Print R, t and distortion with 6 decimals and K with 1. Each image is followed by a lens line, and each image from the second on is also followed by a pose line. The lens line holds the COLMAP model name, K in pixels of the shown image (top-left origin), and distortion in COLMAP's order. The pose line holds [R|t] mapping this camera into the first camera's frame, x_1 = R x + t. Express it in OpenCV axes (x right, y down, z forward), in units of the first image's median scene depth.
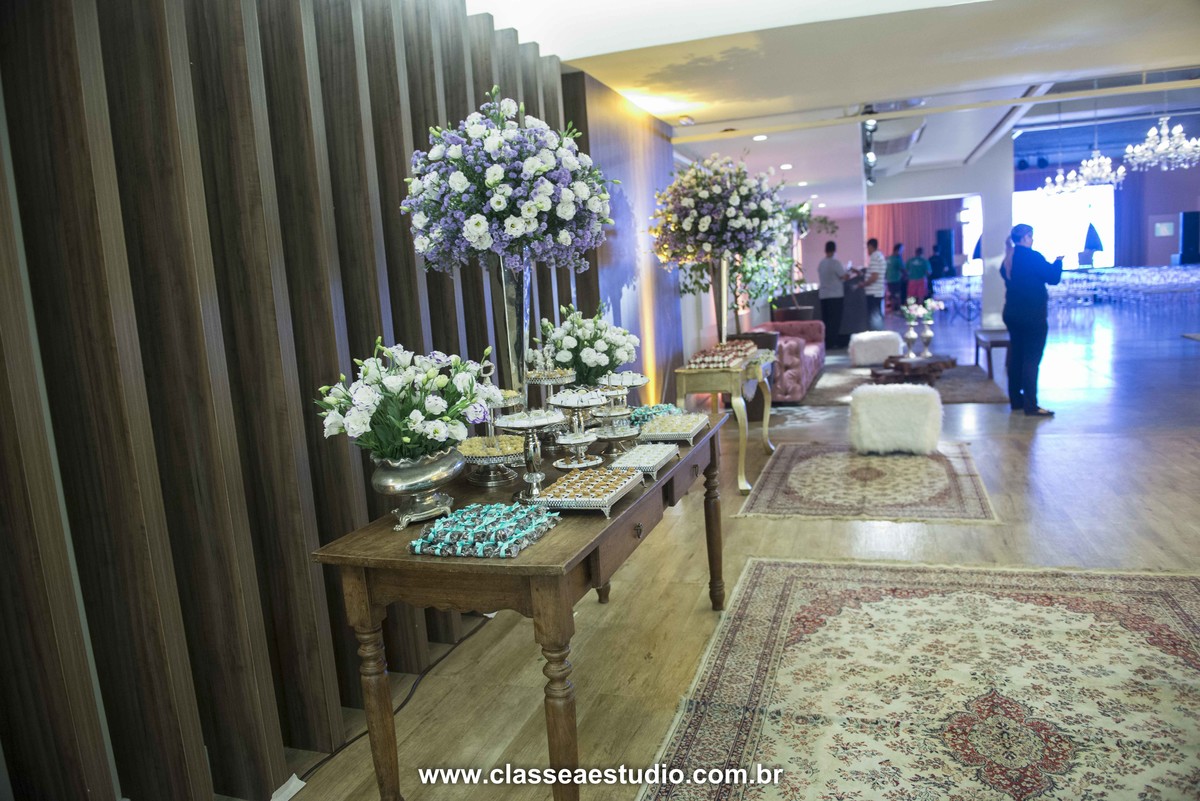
lens RADIAL K [[806.5, 0, 599.2], [0, 806.5, 402.4], [0, 0, 1]] dist [-0.055562, -0.001097]
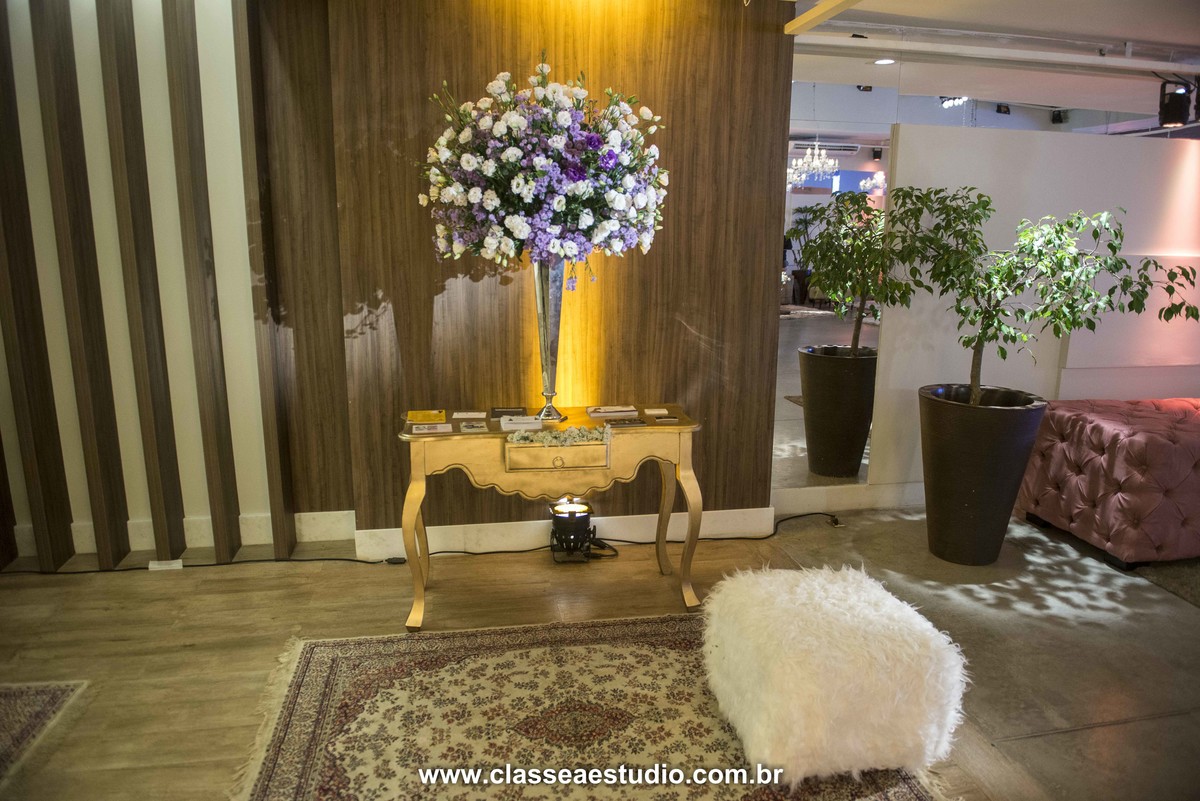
lens RADIAL K [[806.5, 0, 600.3], [0, 806.5, 402.7], [0, 0, 1]] dist [-0.055562, -0.001097]
pose [[0.506284, 0.276869, -0.816713, 0.747453], [-0.181902, 0.960038, 0.212695, -0.226067], [0.842964, 0.040877, 0.536415, 0.804100]]
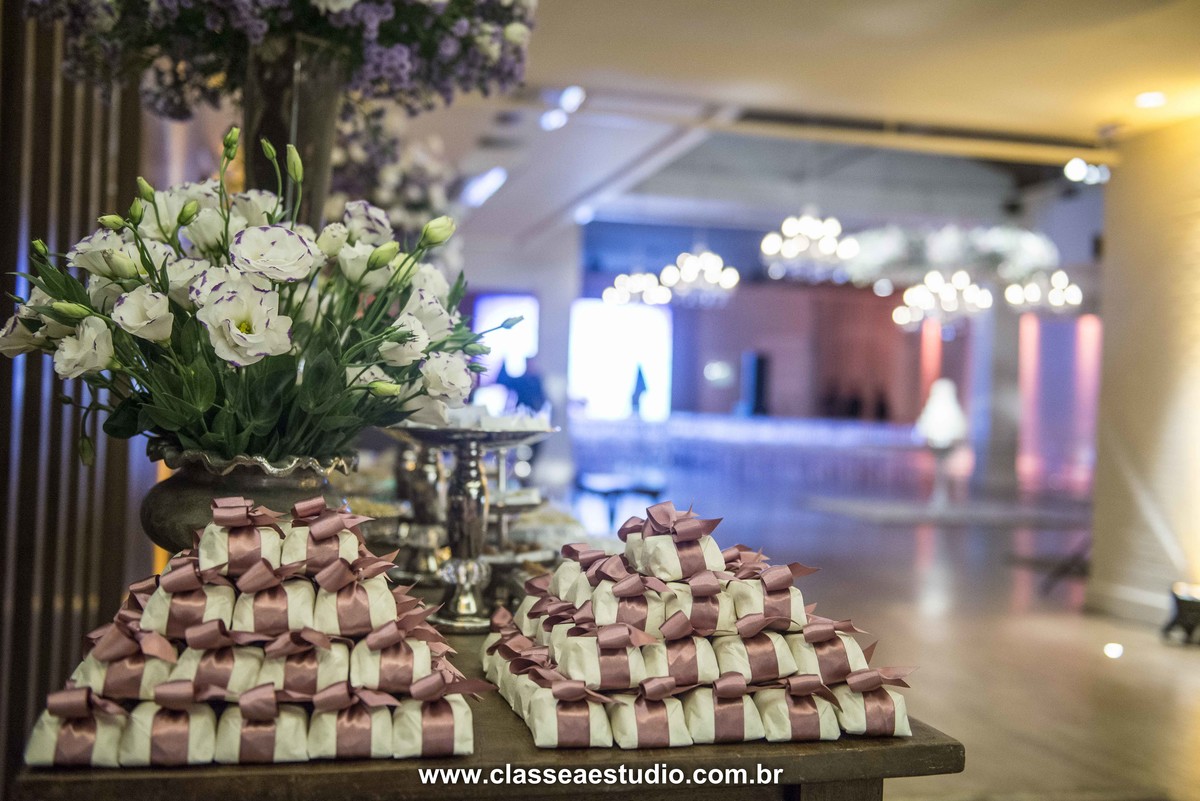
lens RADIAL K [[1257.3, 0, 599.4], [0, 1257.3, 396.7], [0, 0, 1]] dist [-0.009352, 0.000000]
pose [[0.842710, 0.104445, 0.528140, -0.160639], [-0.017645, 0.985832, -0.166803, 0.048113], [-0.538079, 0.131247, 0.832613, 0.195006]]
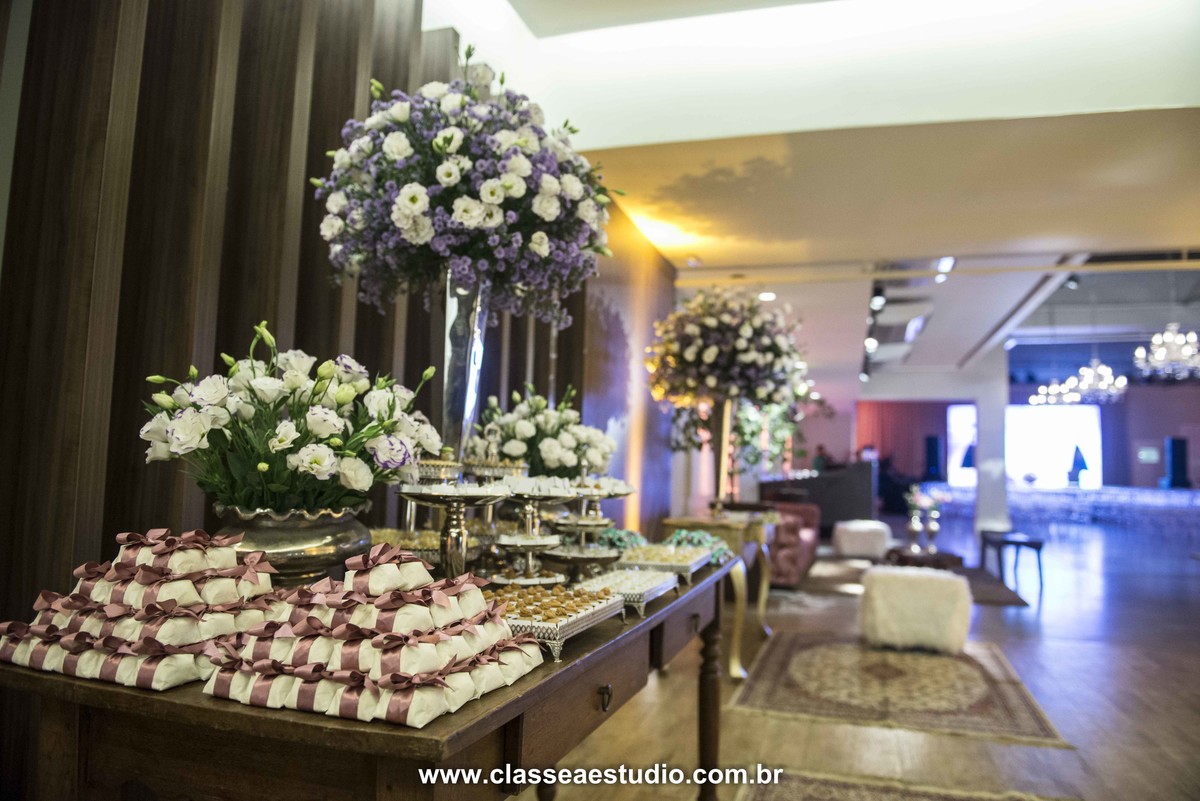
lens RADIAL K [[806.5, 0, 603.0], [0, 806.5, 401.2], [0, 0, 1]] dist [-0.055562, -0.001097]
pose [[0.994799, 0.100423, 0.017047, 0.005821], [-0.093937, 0.969194, -0.227680, 0.036363], [-0.039386, 0.224895, 0.973587, 0.166028]]
